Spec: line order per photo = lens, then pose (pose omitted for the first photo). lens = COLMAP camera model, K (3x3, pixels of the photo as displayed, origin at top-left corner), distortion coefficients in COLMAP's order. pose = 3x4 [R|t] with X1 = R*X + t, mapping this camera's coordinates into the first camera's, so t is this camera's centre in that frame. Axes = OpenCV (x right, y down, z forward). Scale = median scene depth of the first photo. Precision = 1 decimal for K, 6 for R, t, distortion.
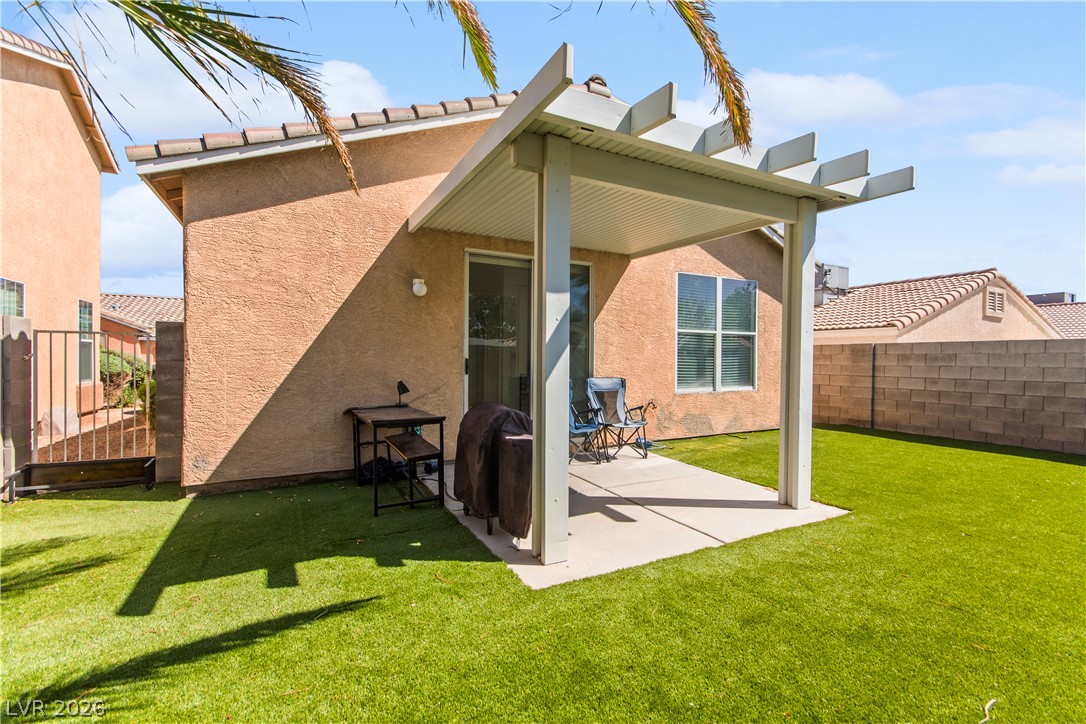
lens RADIAL K [[476.2, 0, 543.0], [0, 476.2, 362.0], [0, 0, 1]] dist [0.004091, 0.000039]
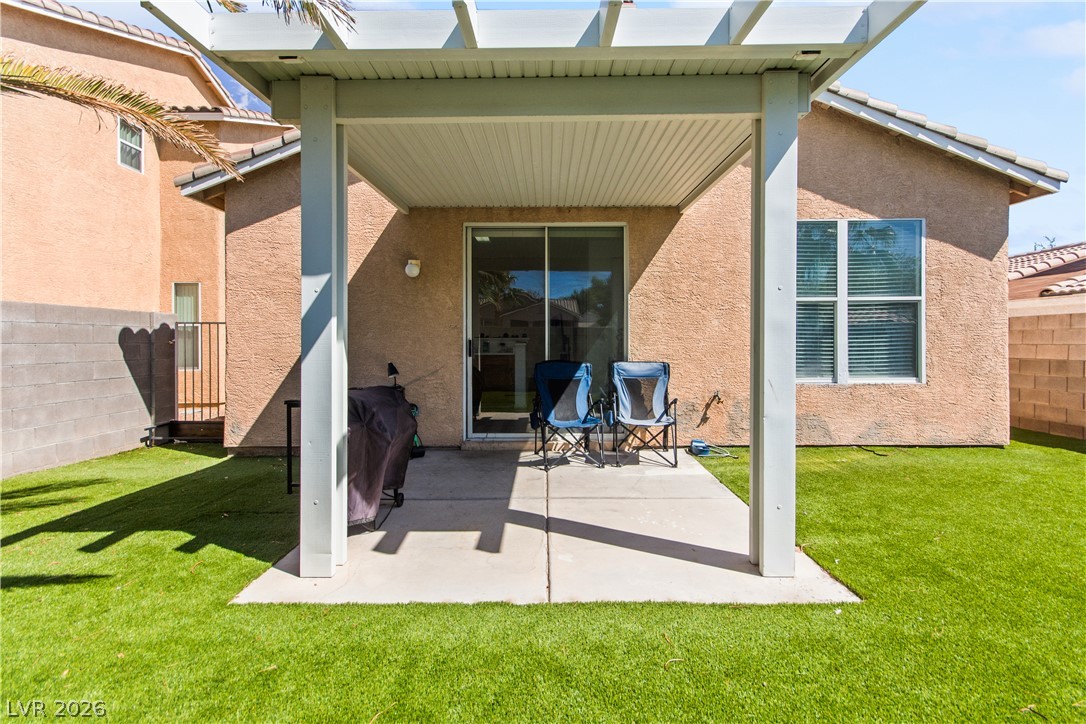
lens RADIAL K [[484.7, 0, 546.3], [0, 484.7, 341.3], [0, 0, 1]] dist [0.007564, -0.000179]
pose [[0.883505, -0.008944, -0.468336, 0.447252], [0.005387, 0.999946, -0.008935, 0.005323], [0.468391, 0.005371, 0.883505, 0.235083]]
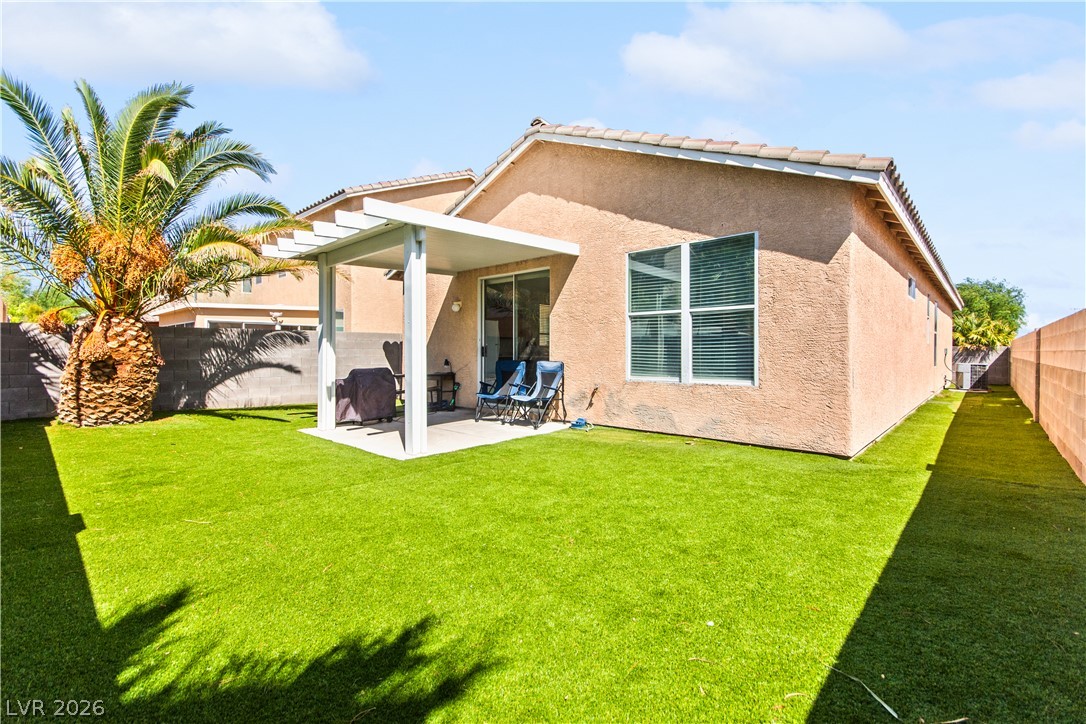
lens RADIAL K [[479.1, 0, 543.8], [0, 479.1, 352.8], [0, 0, 1]] dist [0.006209, -0.000035]
pose [[0.337931, -0.002032, -0.941169, 1.489717], [-0.004401, 0.999983, -0.003740, 0.019603], [0.941161, 0.005406, 0.337916, 0.689816]]
